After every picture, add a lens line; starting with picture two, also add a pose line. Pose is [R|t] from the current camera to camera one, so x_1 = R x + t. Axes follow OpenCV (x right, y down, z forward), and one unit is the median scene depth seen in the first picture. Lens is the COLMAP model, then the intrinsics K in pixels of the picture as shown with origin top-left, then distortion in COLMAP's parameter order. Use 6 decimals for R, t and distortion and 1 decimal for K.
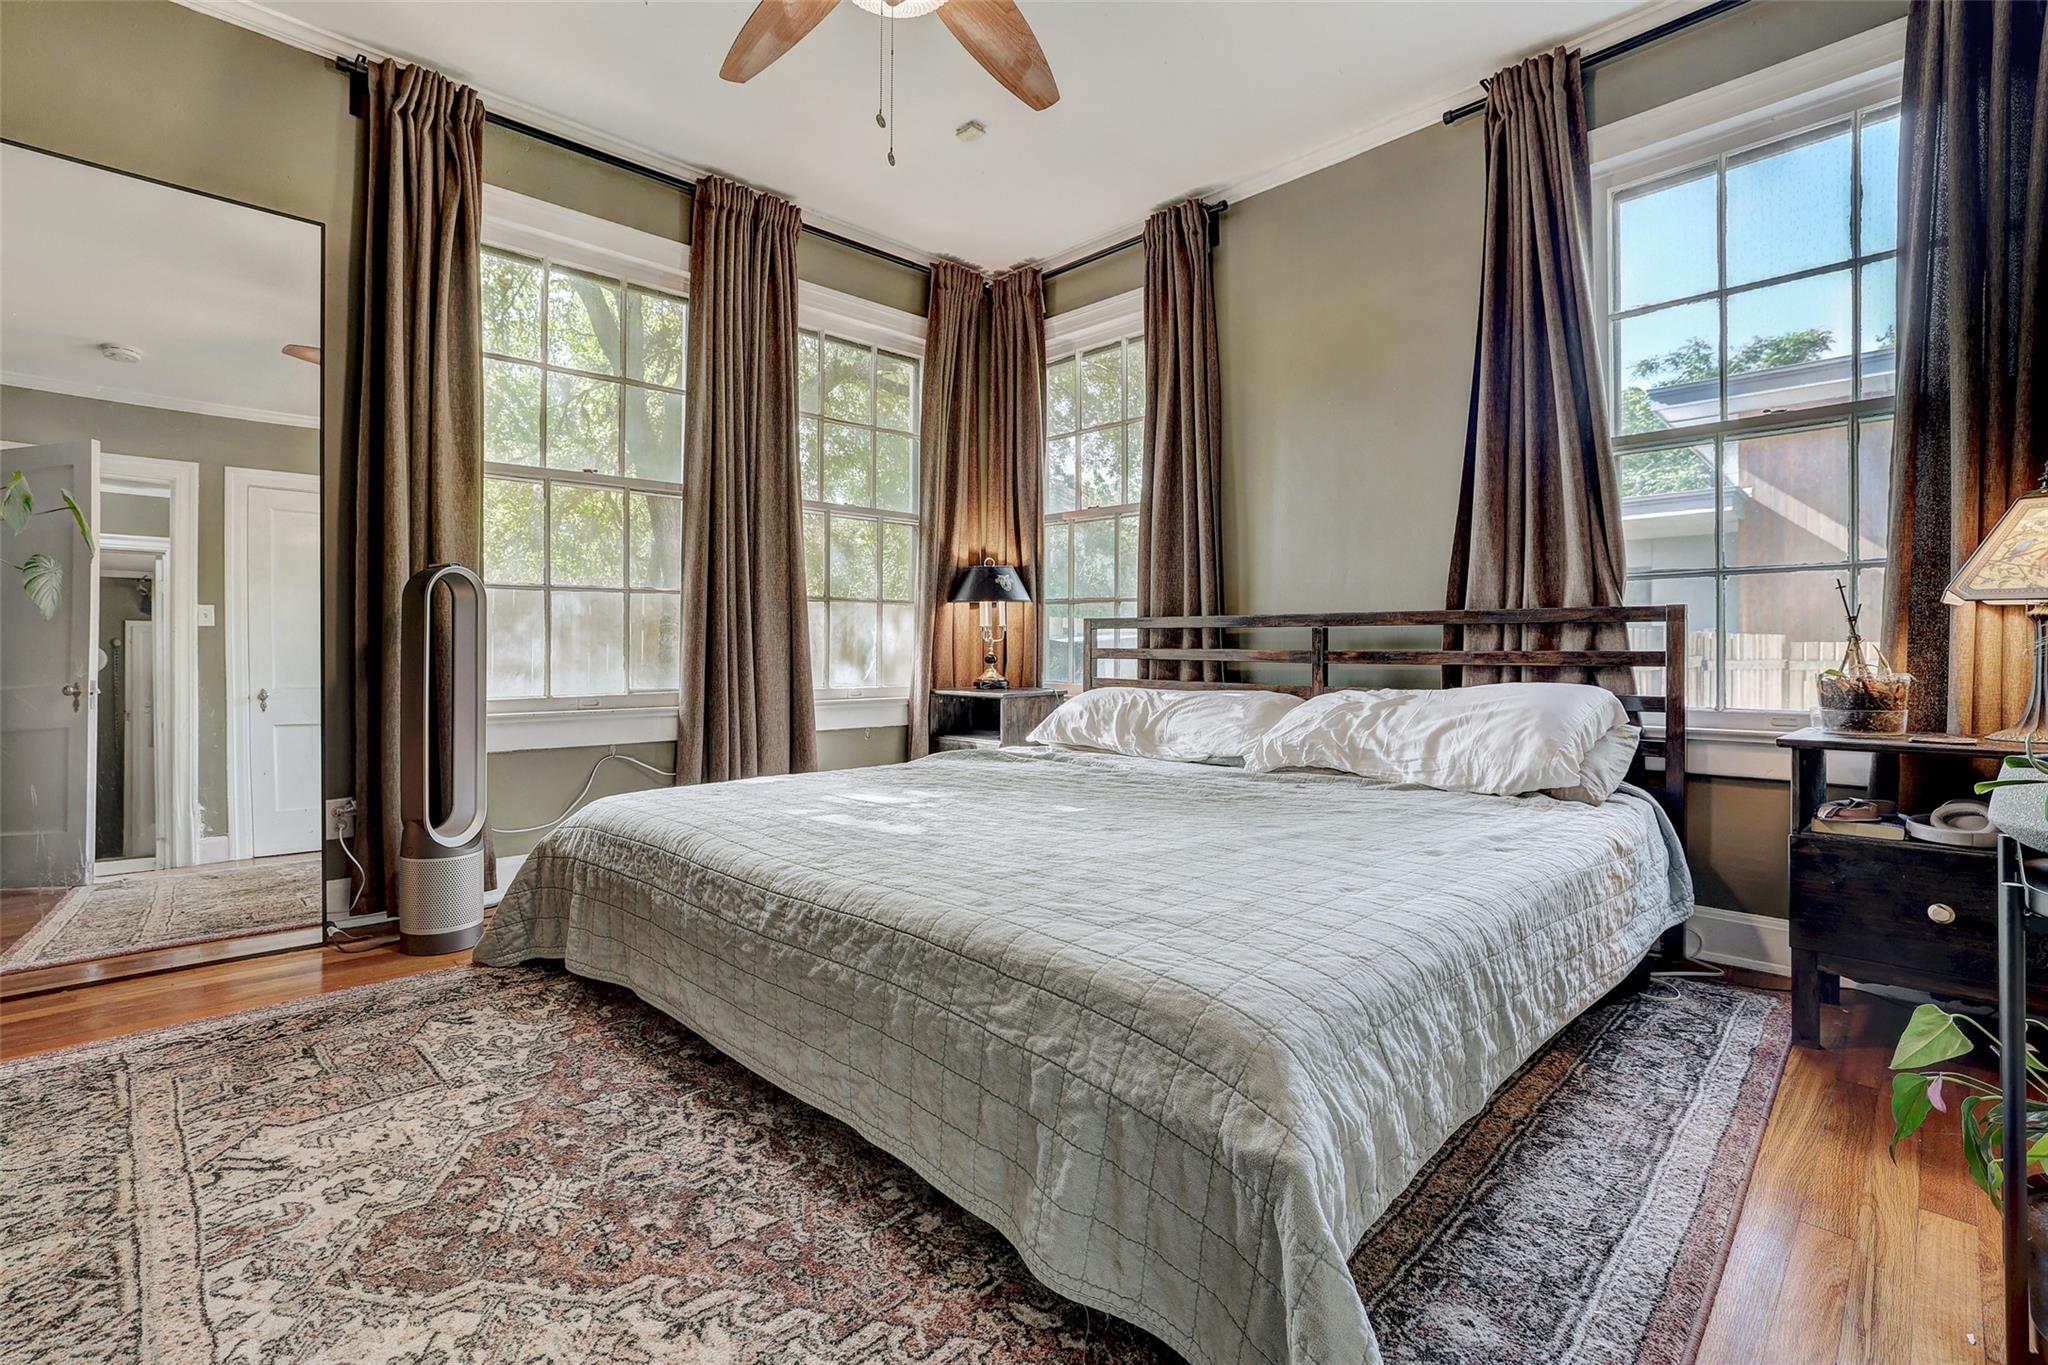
lens RADIAL K [[941.1, 0, 1061.9], [0, 941.1, 656.5], [0, 0, 1]] dist [-0.023384, -0.000770]
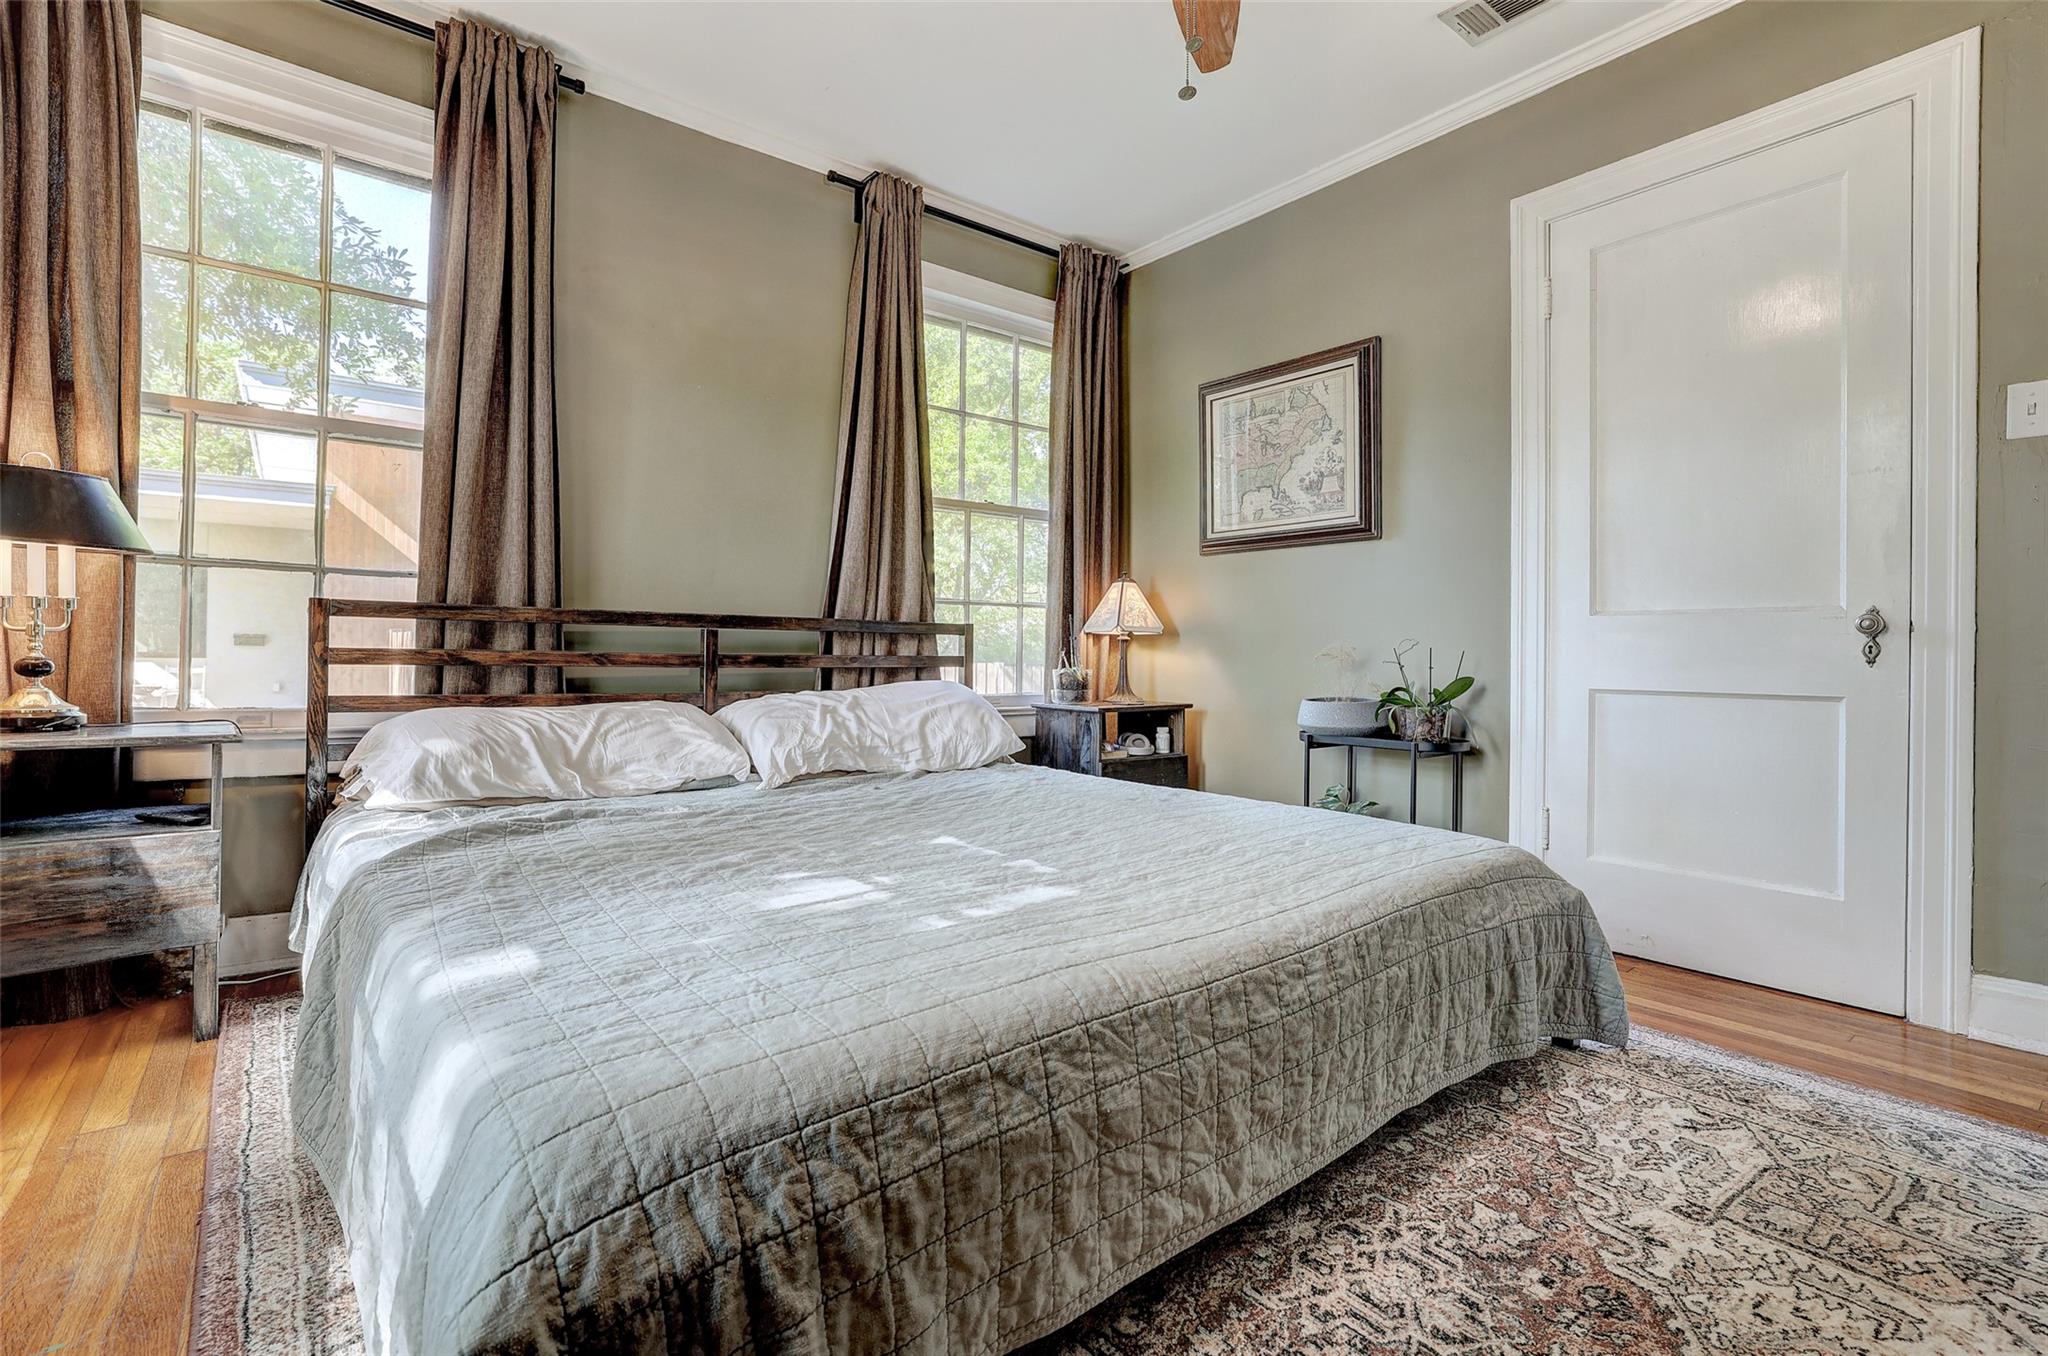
lens RADIAL K [[913.2, 0, 1025.3], [0, 913.2, 658.1], [0, 0, 1]] dist [-0.014764, 0.001477]
pose [[0.115817, -0.000250, 0.993271, -0.700715], [-0.000153, 1.000000, 0.000269, -0.002900], [-0.993271, -0.000183, 0.115817, 0.708389]]
